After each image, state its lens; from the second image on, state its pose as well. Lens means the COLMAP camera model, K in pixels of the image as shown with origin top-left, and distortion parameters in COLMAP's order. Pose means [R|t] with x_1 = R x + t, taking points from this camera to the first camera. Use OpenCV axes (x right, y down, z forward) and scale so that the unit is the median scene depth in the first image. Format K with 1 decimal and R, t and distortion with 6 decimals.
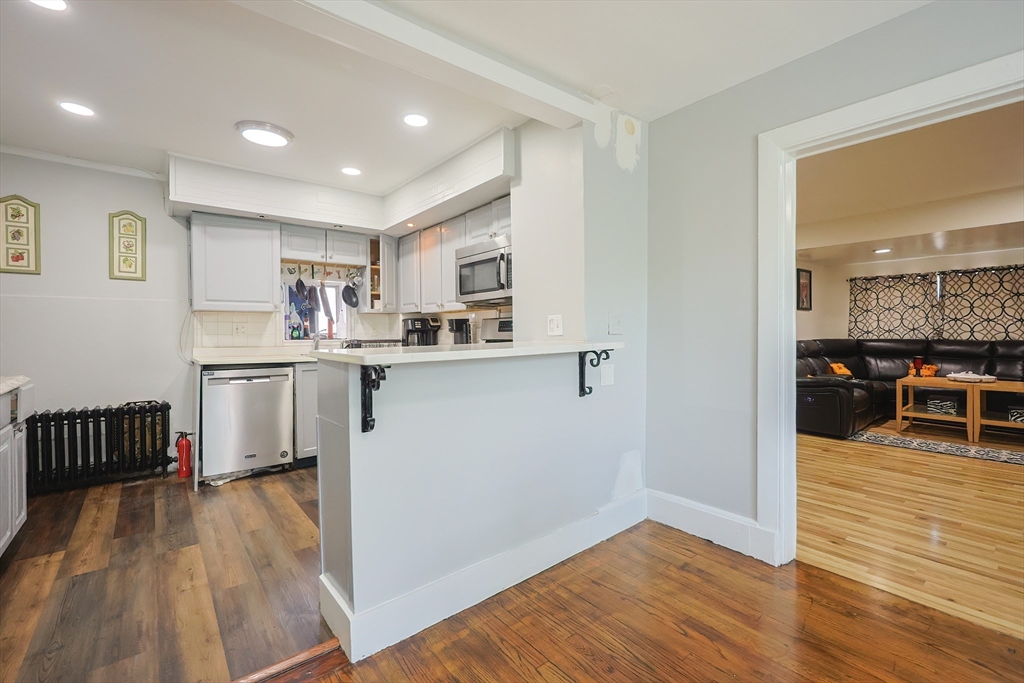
lens RADIAL K [[438.0, 0, 517.7], [0, 438.0, 337.3], [0, 0, 1]] dist [-0.000383, 0.000710]
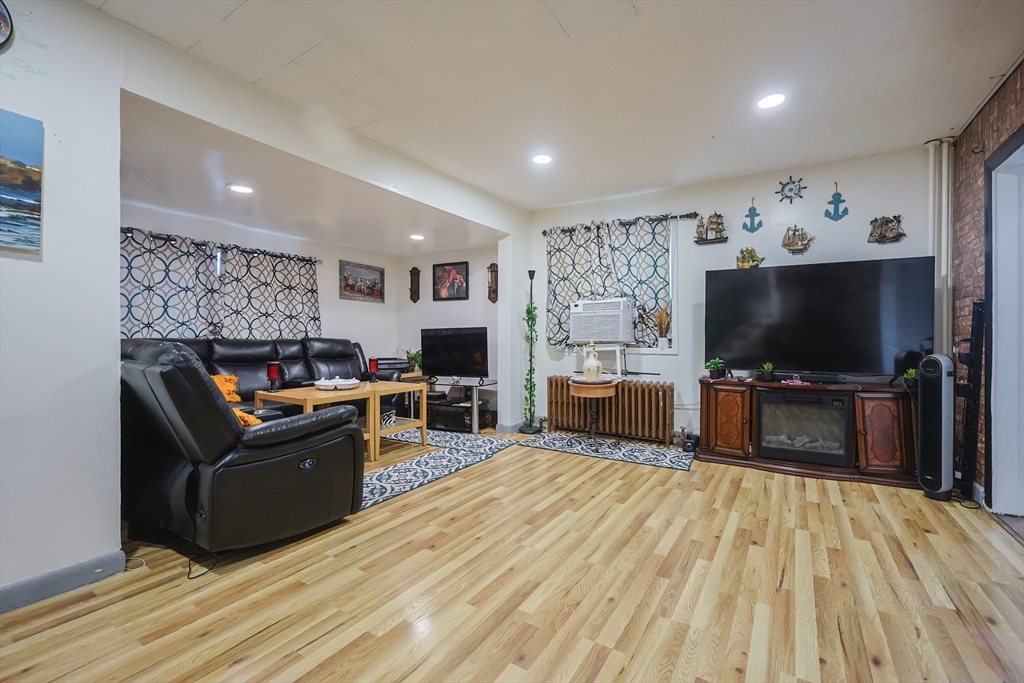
lens RADIAL K [[438.0, 0, 525.1], [0, 438.0, 341.2], [0, 0, 1]] dist [-0.000383, 0.000710]
pose [[-0.328659, 0.000803, 0.944448, 0.219392], [0.012815, 0.999911, 0.003609, 0.020519], [-0.944362, 0.013289, -0.328640, 1.276526]]
